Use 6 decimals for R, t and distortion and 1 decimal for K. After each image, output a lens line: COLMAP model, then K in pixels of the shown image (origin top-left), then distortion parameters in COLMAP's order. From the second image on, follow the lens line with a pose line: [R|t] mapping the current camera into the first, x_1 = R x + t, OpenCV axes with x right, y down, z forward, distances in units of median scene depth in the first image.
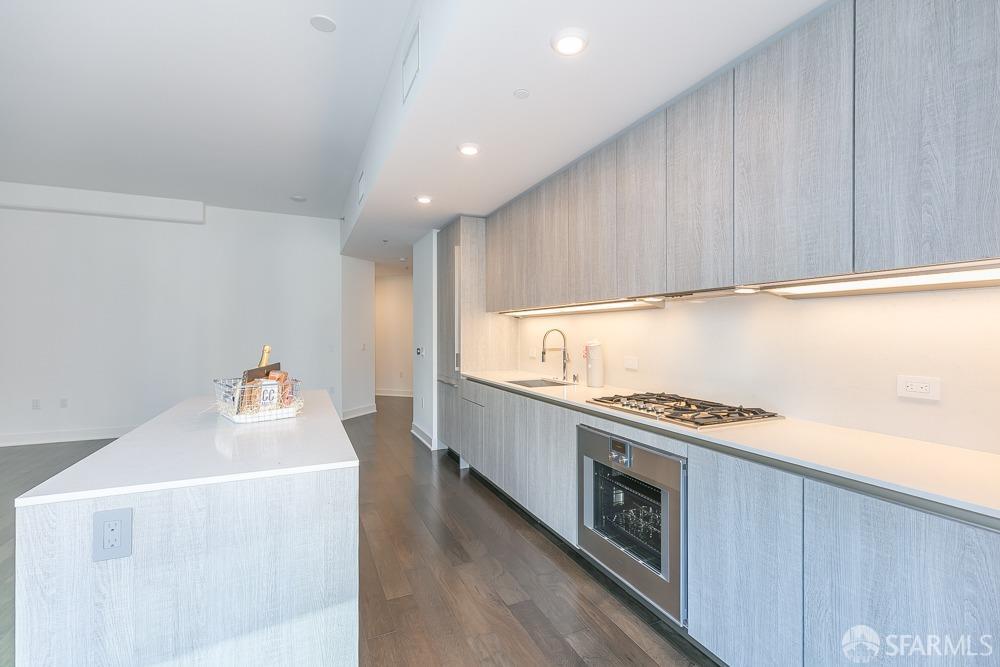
lens RADIAL K [[456.2, 0, 510.2], [0, 456.2, 338.2], [0, 0, 1]] dist [0.000669, 0.000115]
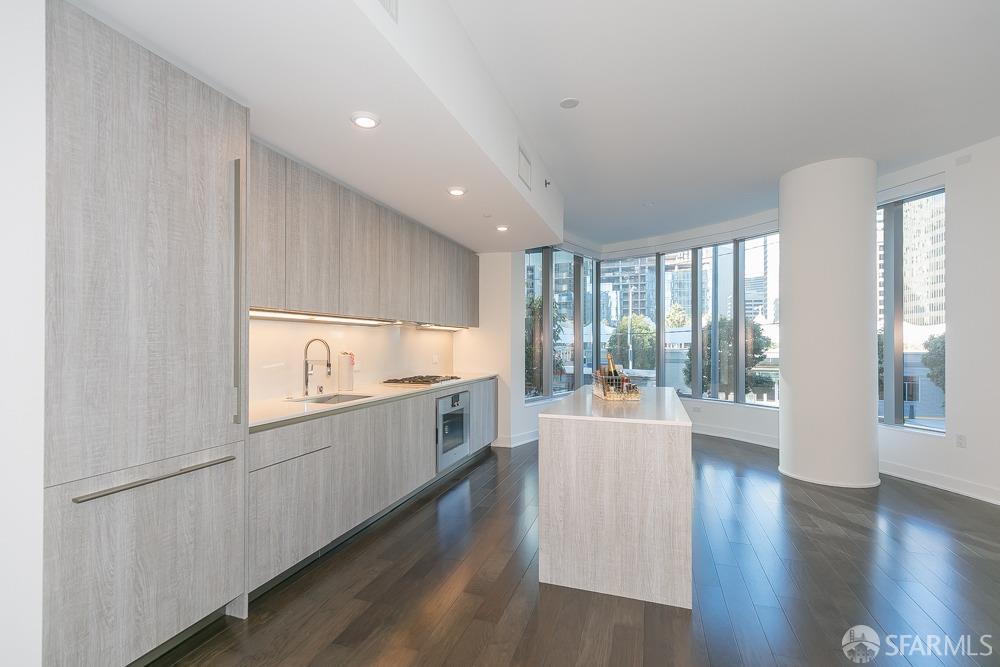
lens RADIAL K [[456.2, 0, 510.2], [0, 456.2, 338.2], [0, 0, 1]] dist [0.000669, 0.000115]
pose [[-0.741674, 0.005201, 0.670740, -1.180717], [0.004592, 0.999986, -0.002675, -0.025408], [-0.670745, 0.001096, -0.741687, 2.121079]]
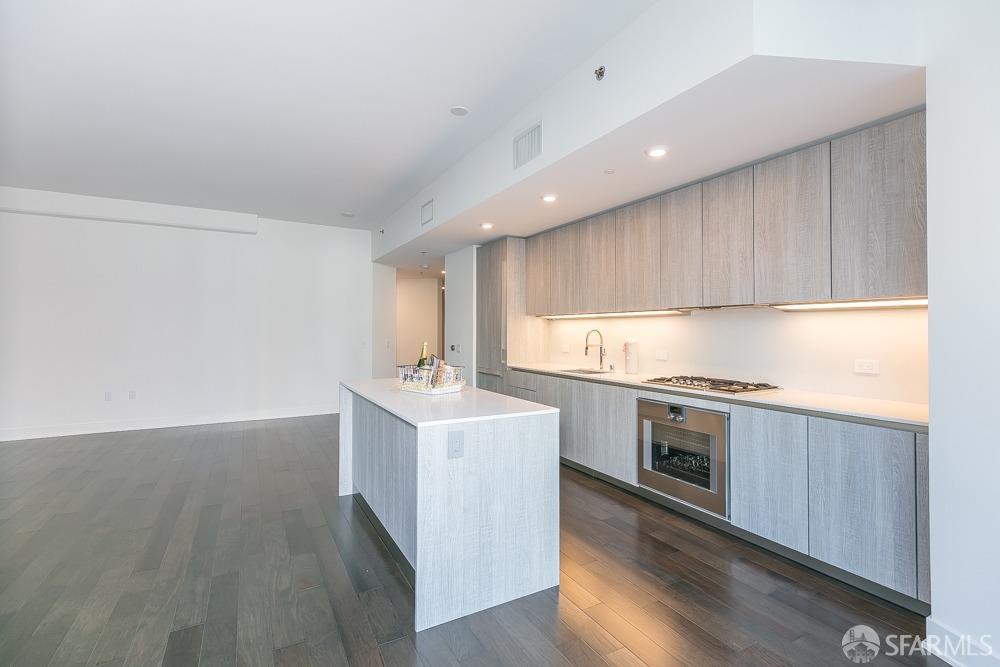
lens RADIAL K [[460.2, 0, 497.7], [0, 460.2, 328.4], [0, 0, 1]] dist [0.001234, -0.000074]
pose [[0.997394, 0.002652, 0.072096, -0.402426], [-0.001438, 0.999856, -0.016884, -0.001917], [-0.072131, 0.016736, 0.997255, -0.410889]]
